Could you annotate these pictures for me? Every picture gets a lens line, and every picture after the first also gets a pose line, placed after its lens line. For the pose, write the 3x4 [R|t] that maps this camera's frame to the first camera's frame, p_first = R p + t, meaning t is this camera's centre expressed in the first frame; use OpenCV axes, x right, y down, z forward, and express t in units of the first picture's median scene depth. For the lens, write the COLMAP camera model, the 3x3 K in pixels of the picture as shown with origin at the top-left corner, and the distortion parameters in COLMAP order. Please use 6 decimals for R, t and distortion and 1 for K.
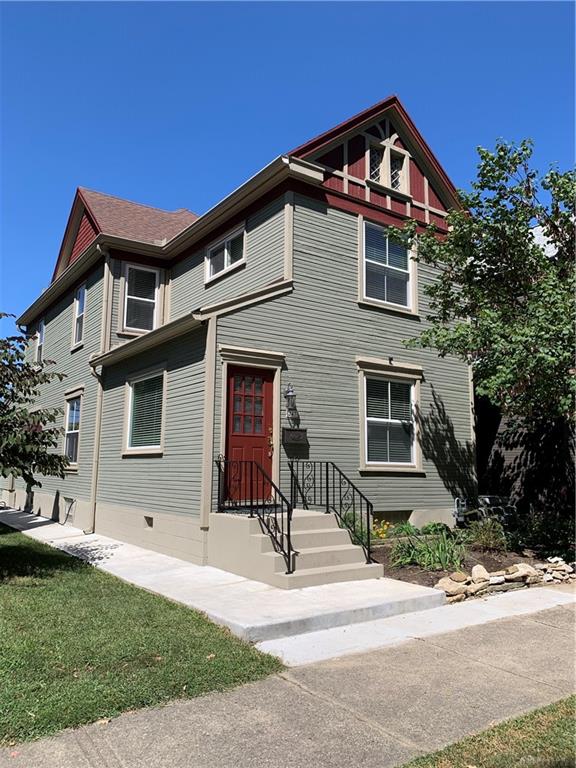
lens RADIAL K [[588.0, 0, 289.6], [0, 588.0, 378.2], [0, 0, 1]] dist [0.138524, -0.298111]
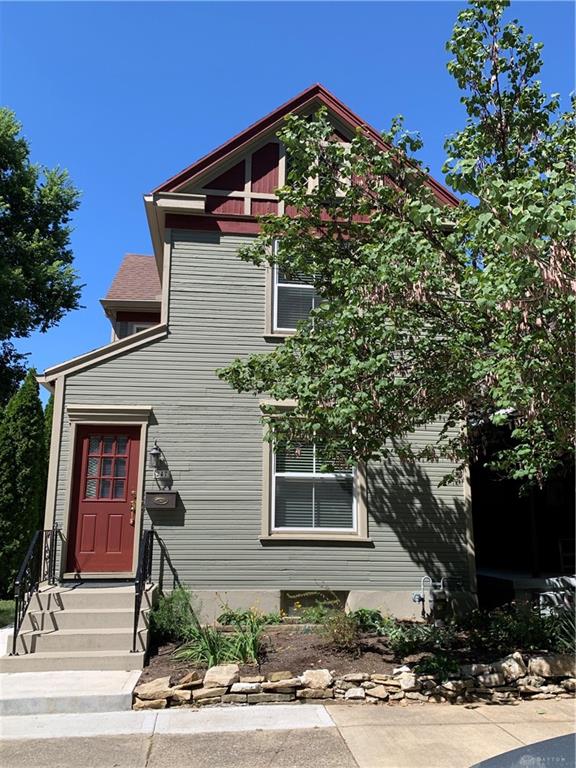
lens RADIAL K [[664.8, 0, 288.0], [0, 664.8, 384.0], [0, 0, 1]] dist [0.074507, -0.099497]
pose [[0.873456, -0.109548, -0.474419, 0.611364], [0.075686, 0.993065, -0.089962, 0.028652], [0.480984, 0.042671, 0.875690, 0.195349]]
